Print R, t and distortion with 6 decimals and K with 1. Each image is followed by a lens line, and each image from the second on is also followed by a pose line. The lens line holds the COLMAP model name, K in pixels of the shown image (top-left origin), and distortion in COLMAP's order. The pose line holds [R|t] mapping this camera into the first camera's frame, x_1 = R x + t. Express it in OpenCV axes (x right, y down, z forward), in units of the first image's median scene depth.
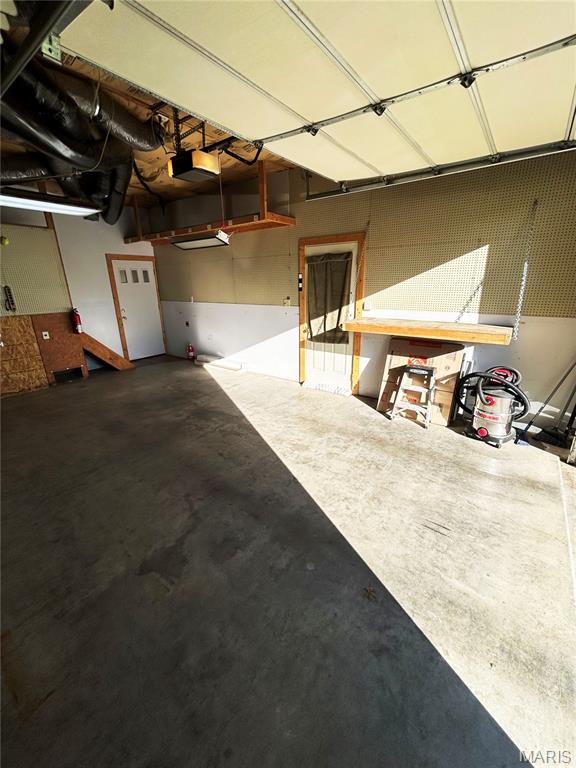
lens RADIAL K [[310.4, 0, 288.6], [0, 310.4, 381.4], [0, 0, 1]] dist [-0.002851, 0.000857]
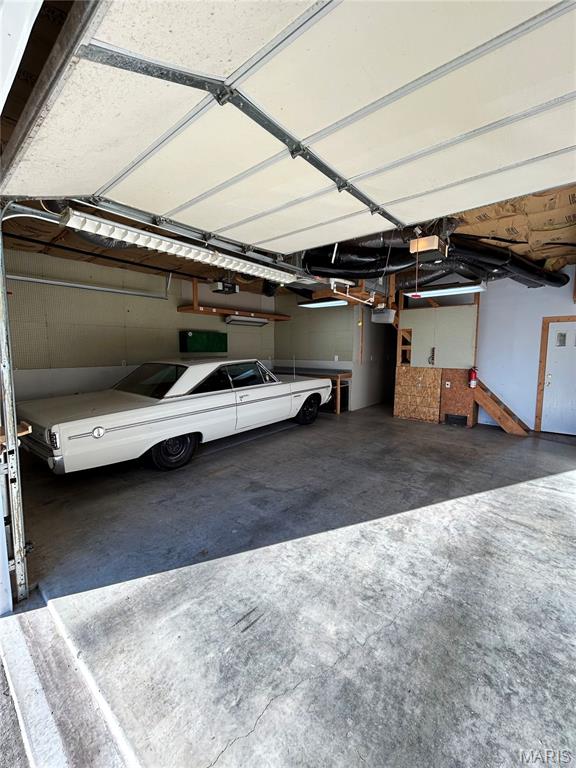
lens RADIAL K [[310.4, 0, 288.6], [0, 310.4, 381.4], [0, 0, 1]] dist [-0.002851, 0.000857]
pose [[-0.051510, 0.117363, -0.991752, 0.833598], [-0.308183, 0.942735, 0.127569, -0.194038], [0.949931, 0.312213, -0.012391, 0.610399]]
